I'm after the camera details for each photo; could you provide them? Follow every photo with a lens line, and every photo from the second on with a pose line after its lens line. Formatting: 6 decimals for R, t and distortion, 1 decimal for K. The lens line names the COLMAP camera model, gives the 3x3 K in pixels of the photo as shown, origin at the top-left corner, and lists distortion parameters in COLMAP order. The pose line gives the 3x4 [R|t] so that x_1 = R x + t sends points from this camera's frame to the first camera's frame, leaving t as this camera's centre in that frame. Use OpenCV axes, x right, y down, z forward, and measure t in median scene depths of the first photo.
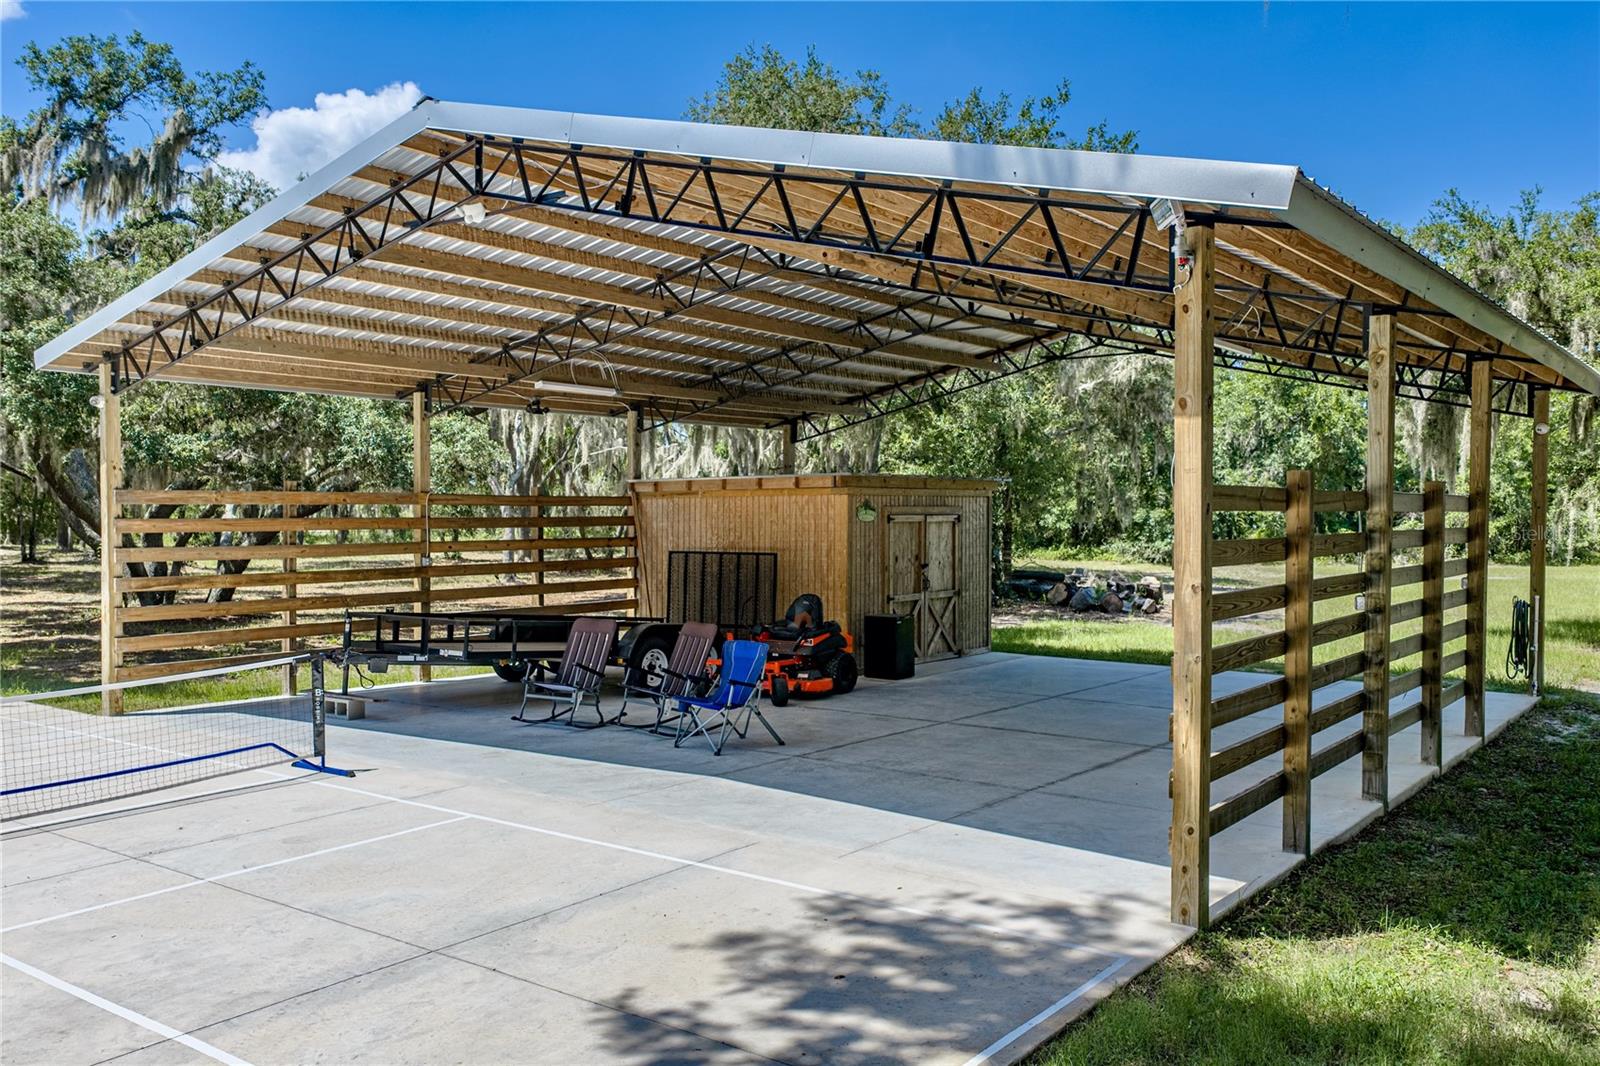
lens RADIAL K [[1330.4, 0, 799.4], [0, 1330.4, 537.2], [0, 0, 1]] dist [0.056537, -0.050012]
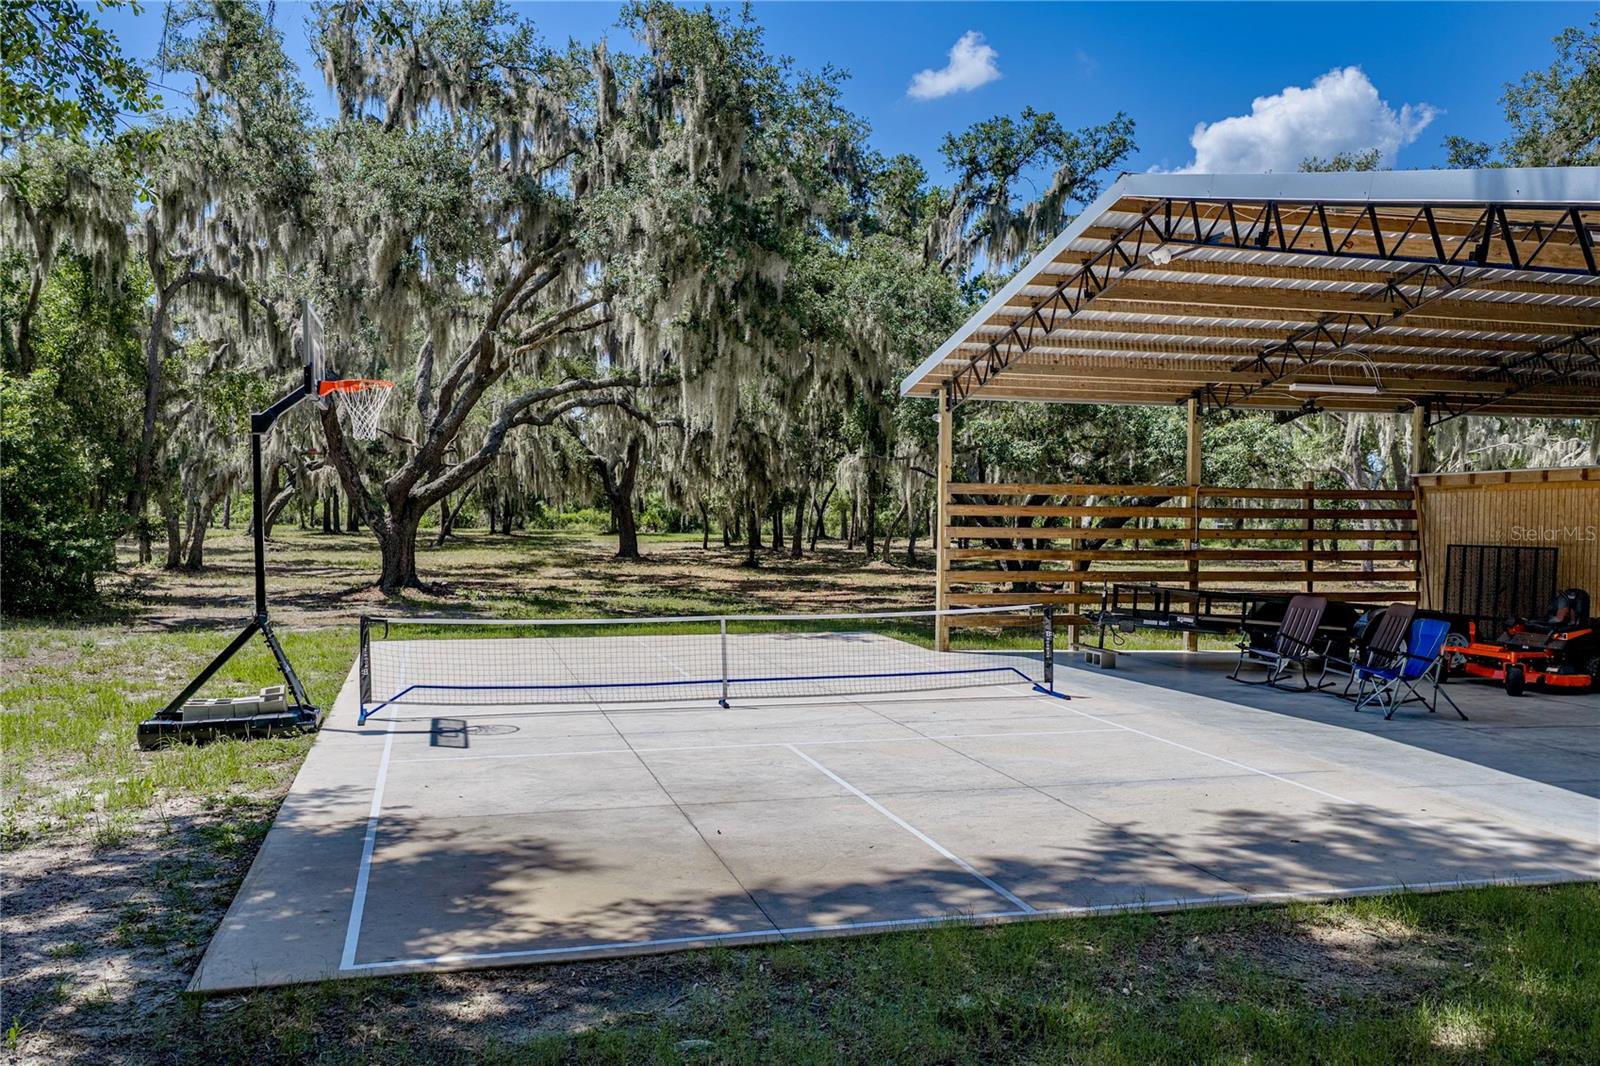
lens RADIAL K [[1310.5, 0, 797.2], [0, 1310.5, 542.3], [0, 0, 1]] dist [0.023392, -0.007719]
pose [[0.792856, 0.023497, -0.608956, 0.161517], [-0.022319, 0.999706, 0.009515, 0.014057], [0.609000, 0.006047, 0.793147, -0.120885]]
